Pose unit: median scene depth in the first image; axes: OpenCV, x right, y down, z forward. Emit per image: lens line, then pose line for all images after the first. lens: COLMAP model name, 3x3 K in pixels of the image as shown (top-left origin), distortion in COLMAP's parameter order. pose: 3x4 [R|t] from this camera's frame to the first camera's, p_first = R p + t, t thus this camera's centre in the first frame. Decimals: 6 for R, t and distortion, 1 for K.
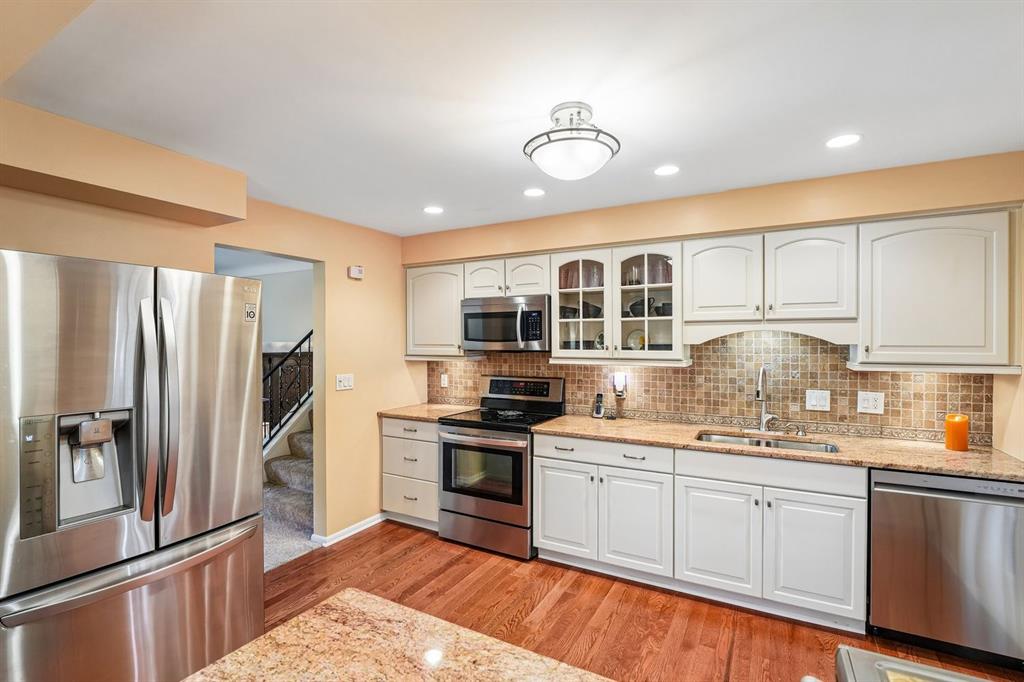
lens RADIAL K [[469.7, 0, 512.0], [0, 469.7, 341.0], [0, 0, 1]] dist [-0.019845, 0.000252]
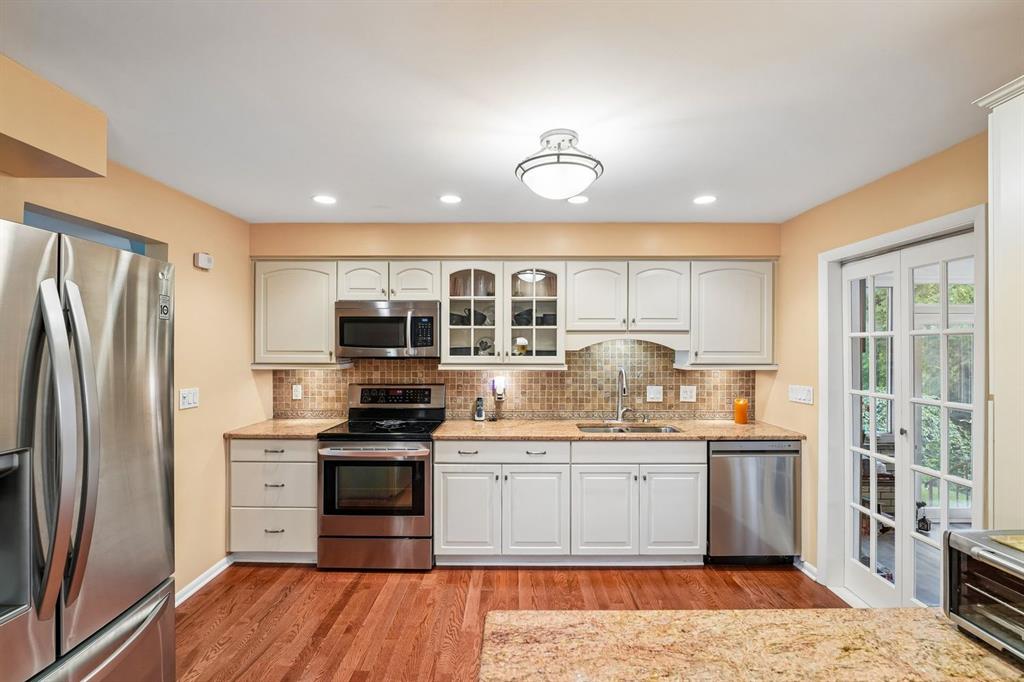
lens RADIAL K [[463.5, 0, 511.1], [0, 463.5, 343.5], [0, 0, 1]] dist [-0.020058, 0.000248]
pose [[0.874787, 0.007320, 0.484453, -0.297639], [-0.002491, 0.999941, -0.010610, 0.002326], [-0.484502, 0.008075, 0.874753, 0.068352]]
